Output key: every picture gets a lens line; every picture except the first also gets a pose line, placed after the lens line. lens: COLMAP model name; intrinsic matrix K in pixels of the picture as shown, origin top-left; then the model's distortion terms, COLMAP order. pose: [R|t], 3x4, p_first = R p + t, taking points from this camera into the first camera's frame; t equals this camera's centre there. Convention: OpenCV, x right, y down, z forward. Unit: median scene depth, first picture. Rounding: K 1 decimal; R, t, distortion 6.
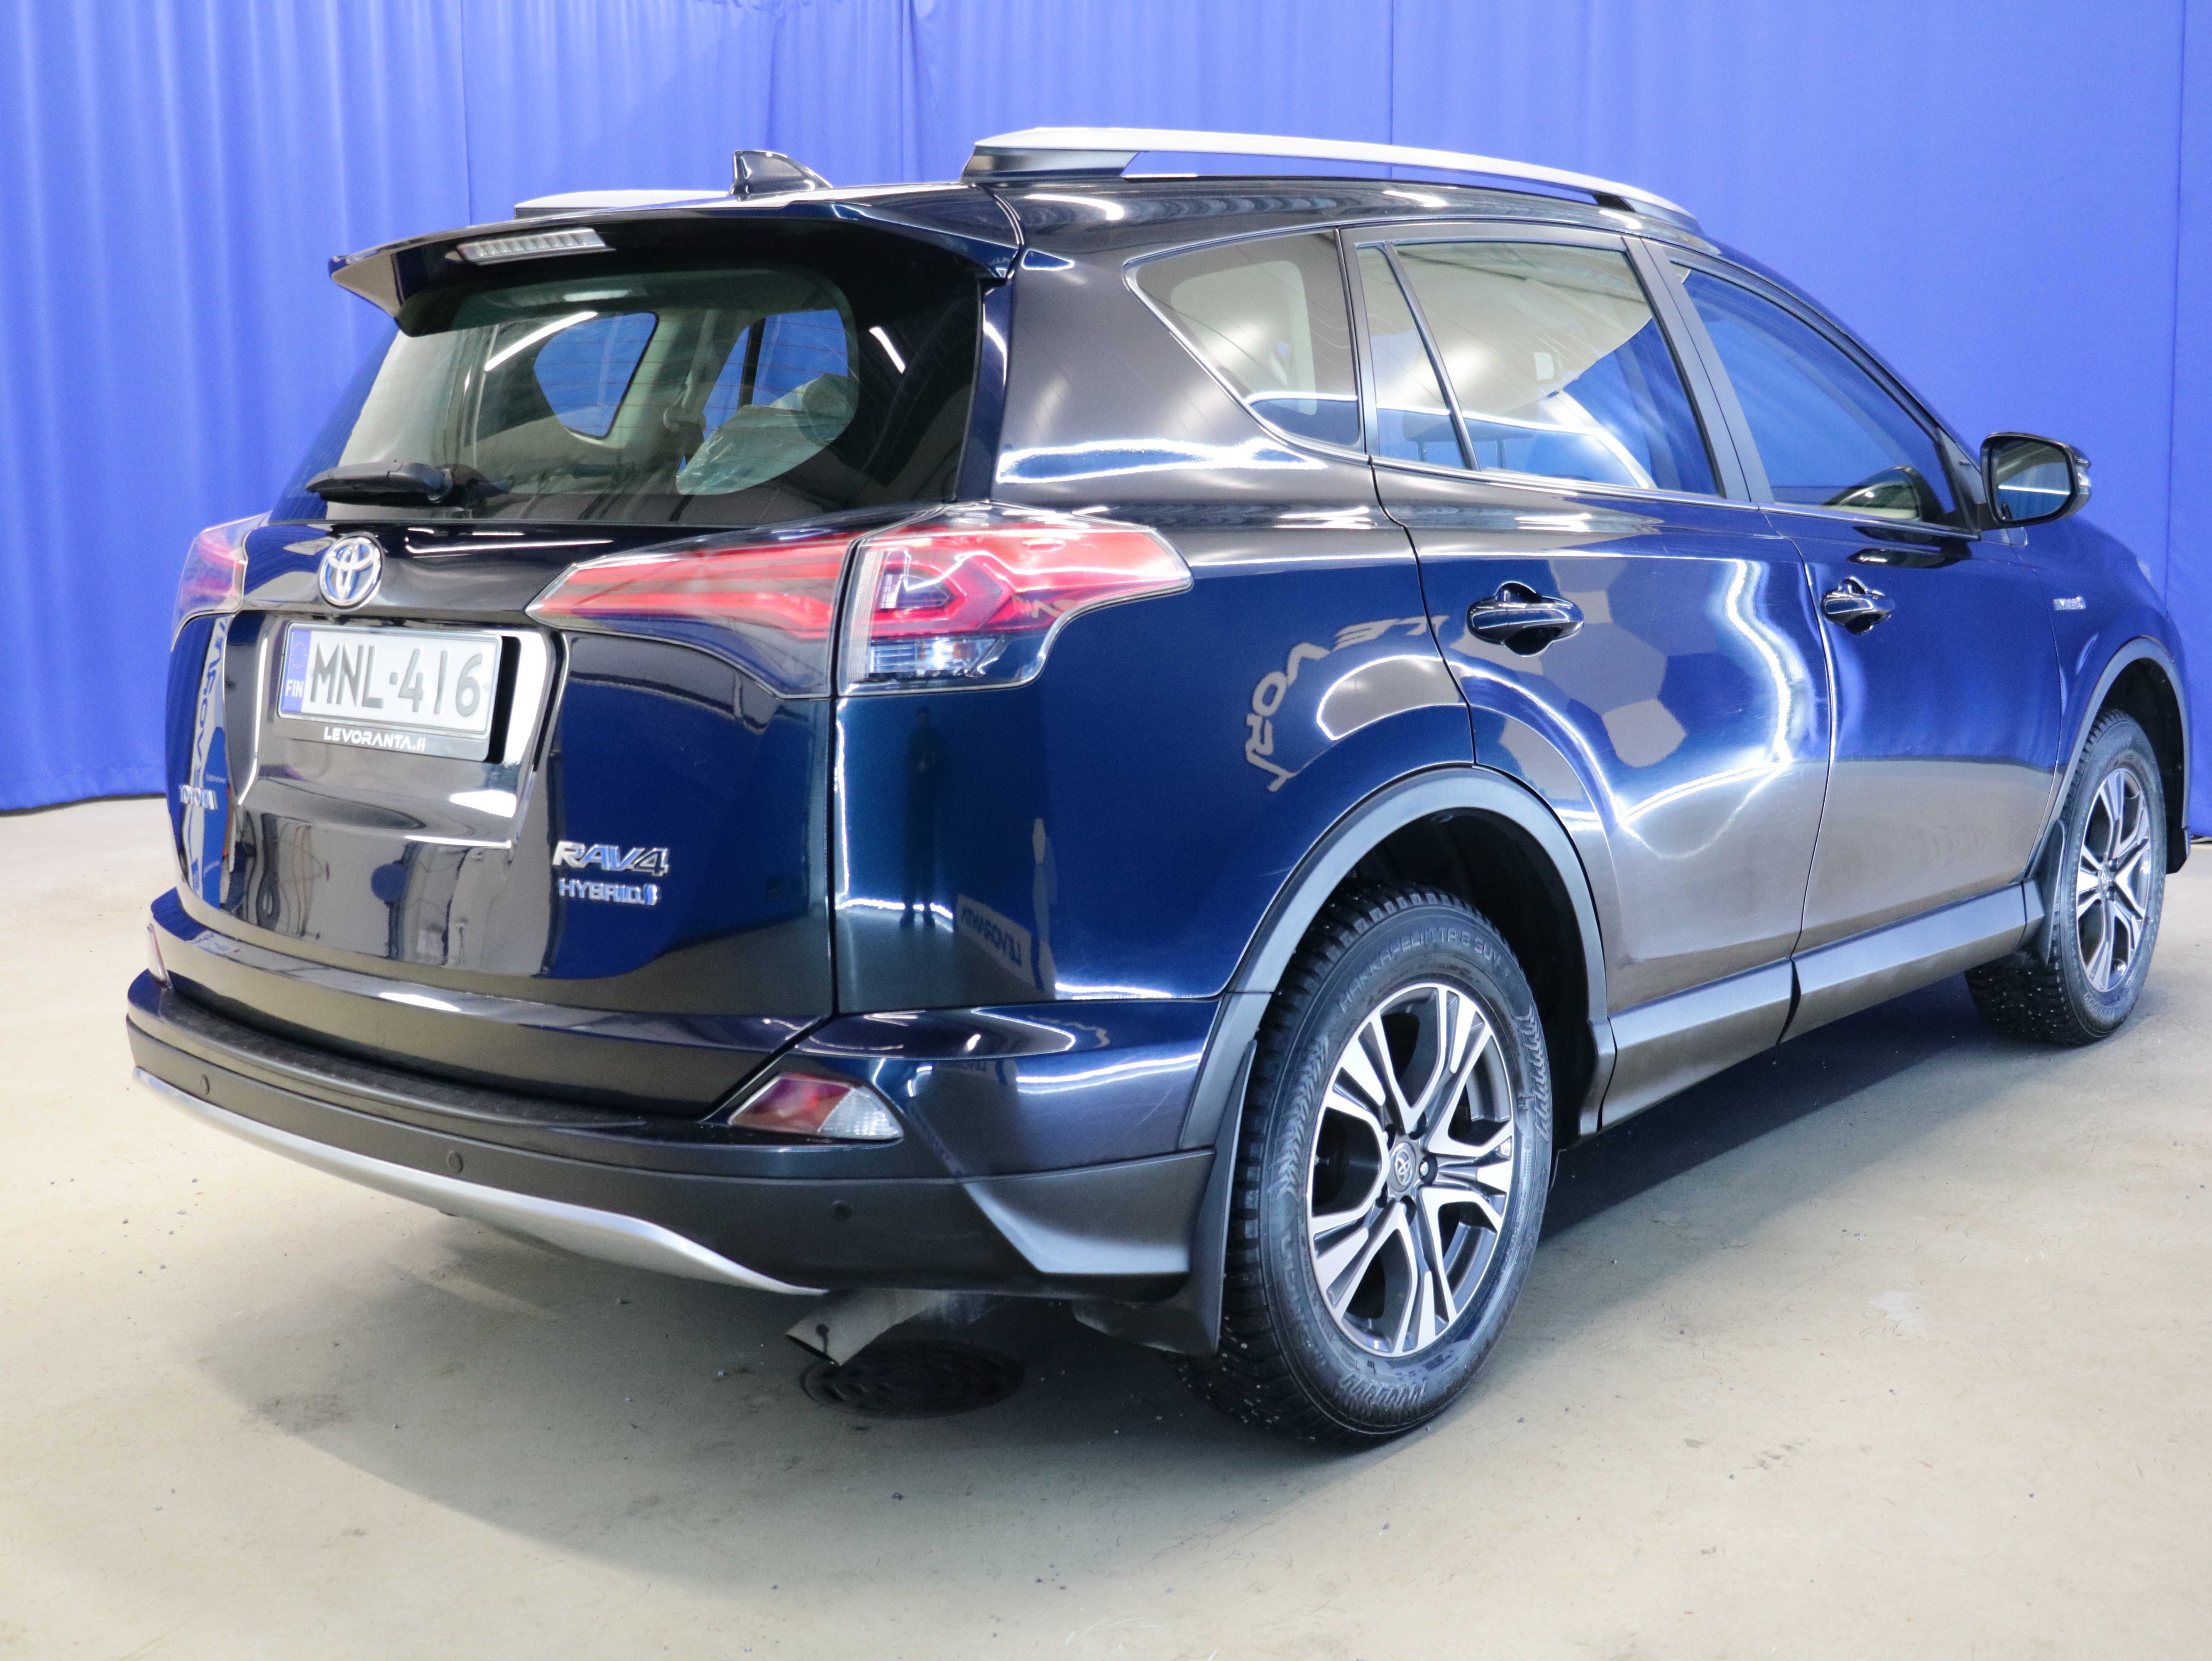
lens RADIAL K [[2348.6, 0, 1106.0], [0, 2348.6, 830.5], [0, 0, 1]] dist [-0.029621, -0.014911]
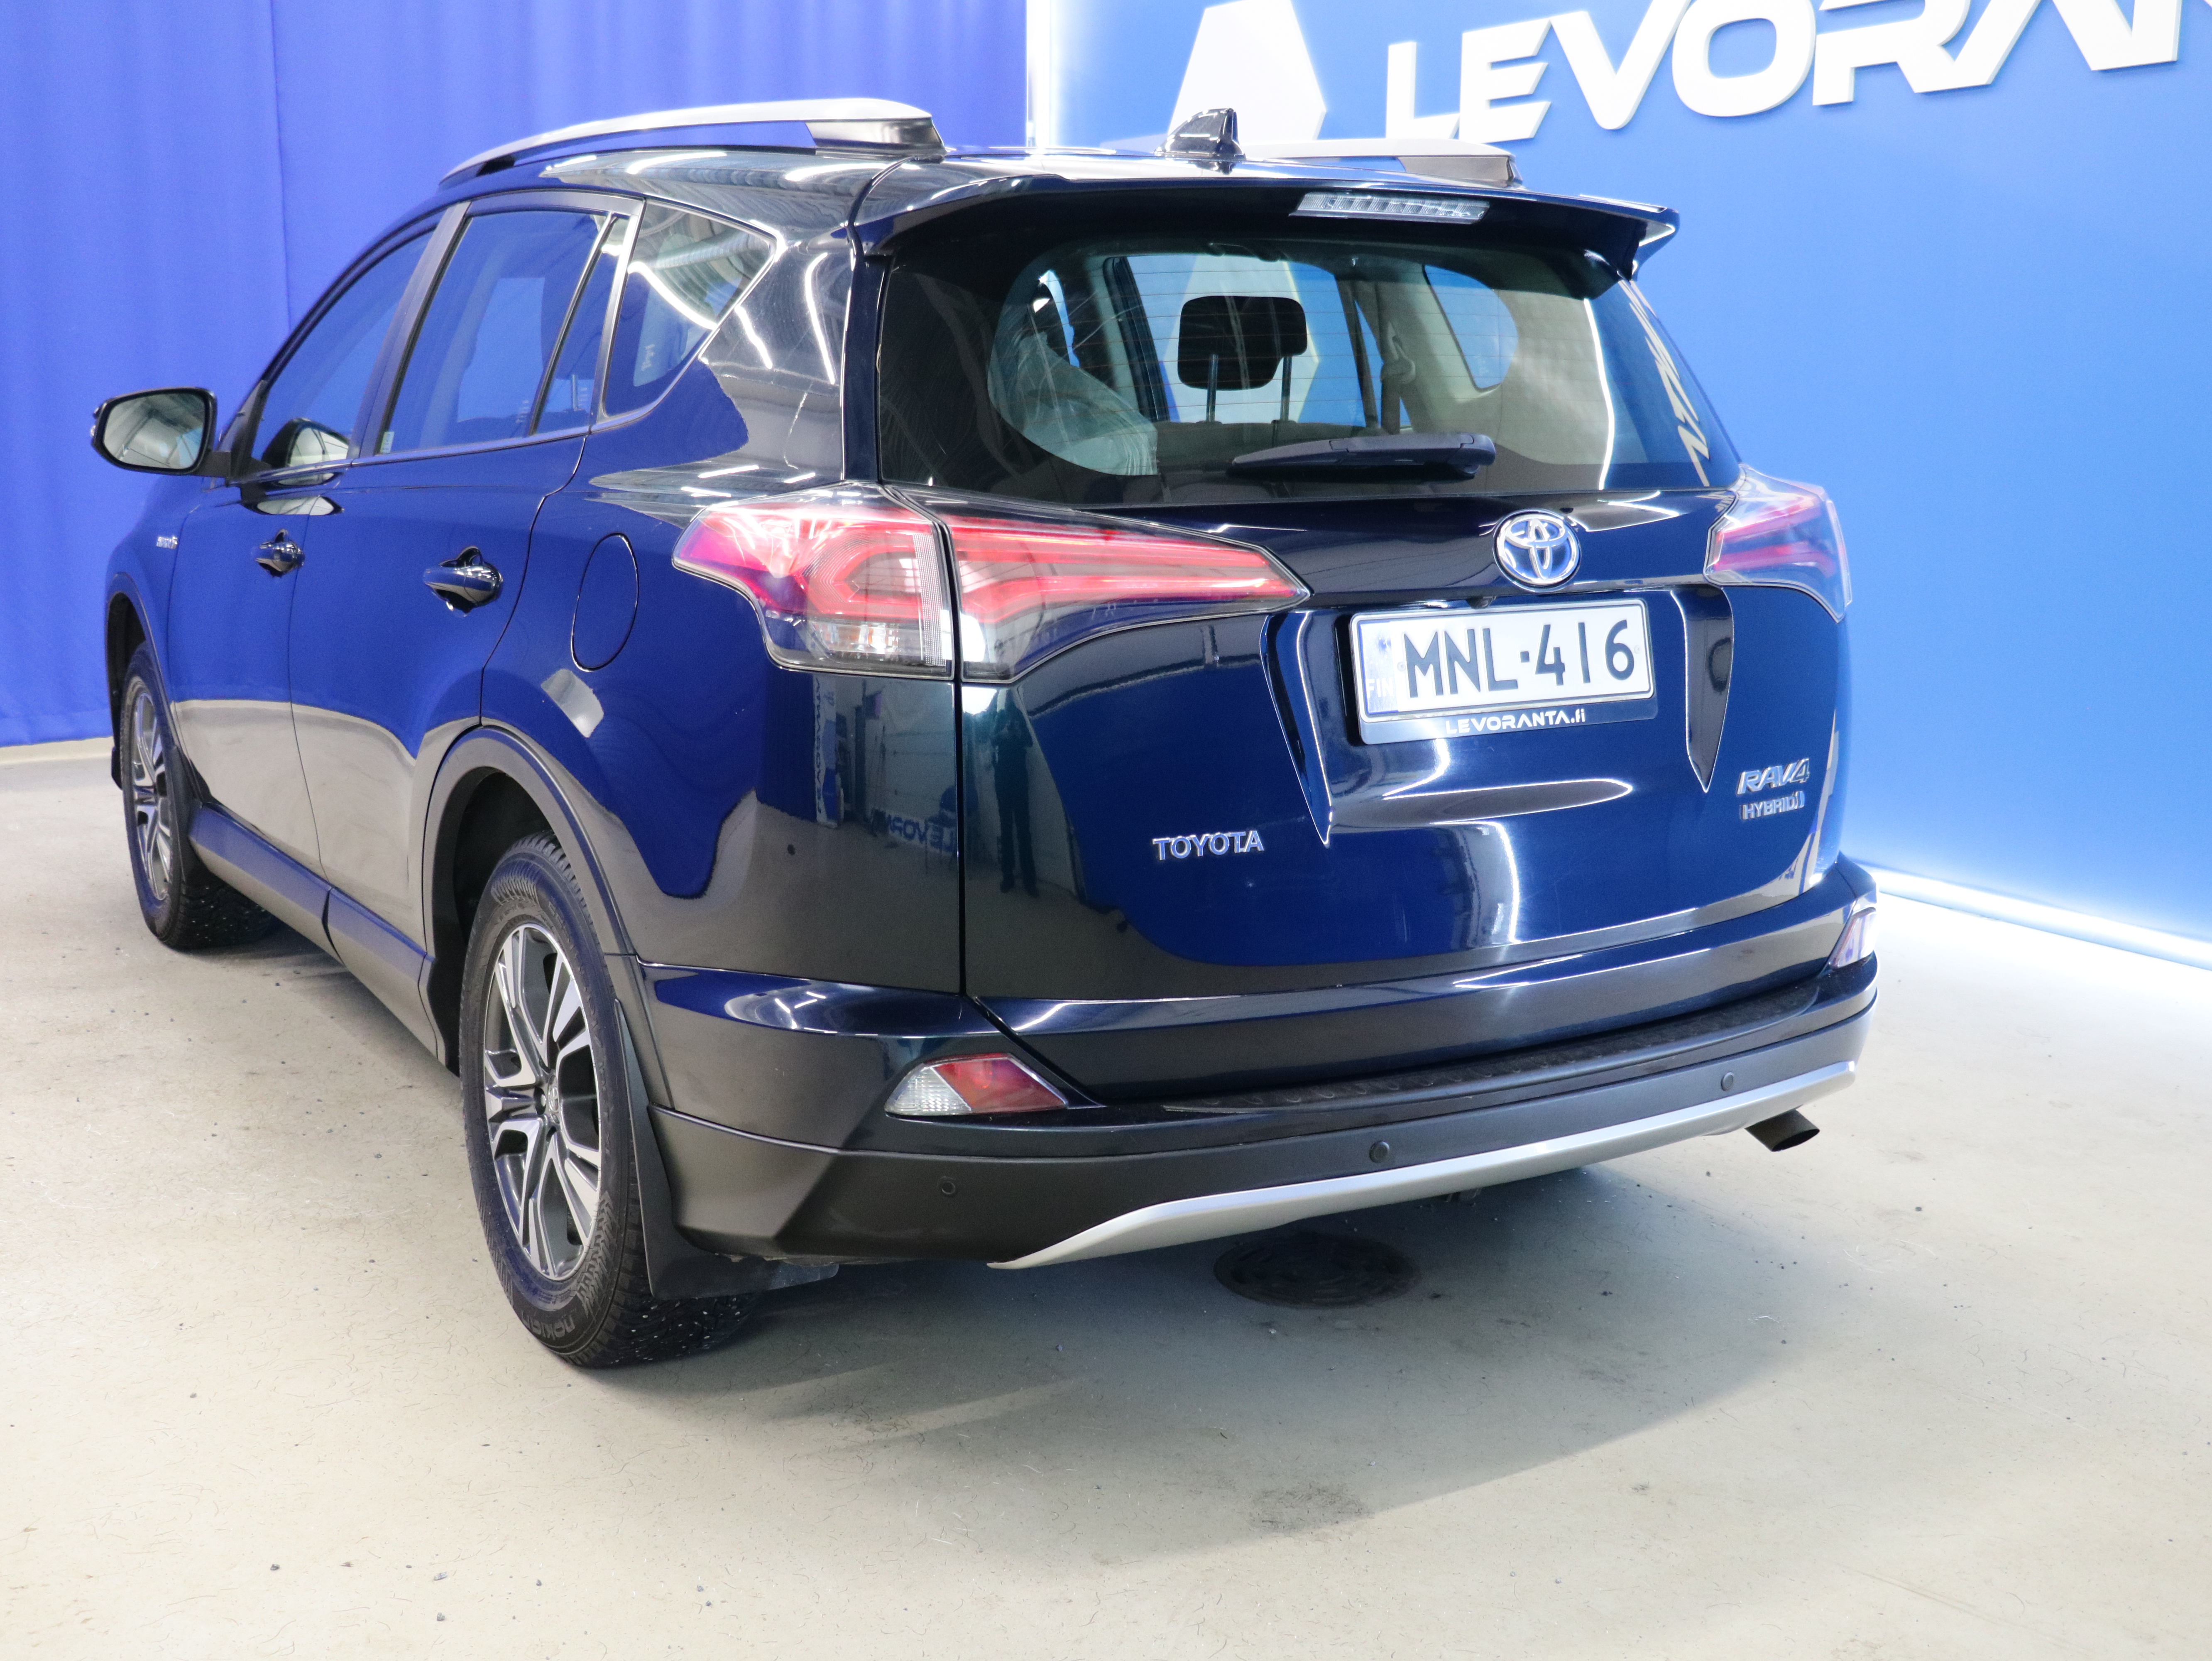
lens RADIAL K [[2232.5, 0, 1106.0], [0, 2232.5, 830.5], [0, 0, 1]] dist [0.013598, 0.006923]
pose [[0.348420, -0.170785, 0.921649, -1.198272], [0.136686, 0.982008, 0.130297, -0.134464], [-0.927319, 0.080578, 0.365495, 0.799306]]
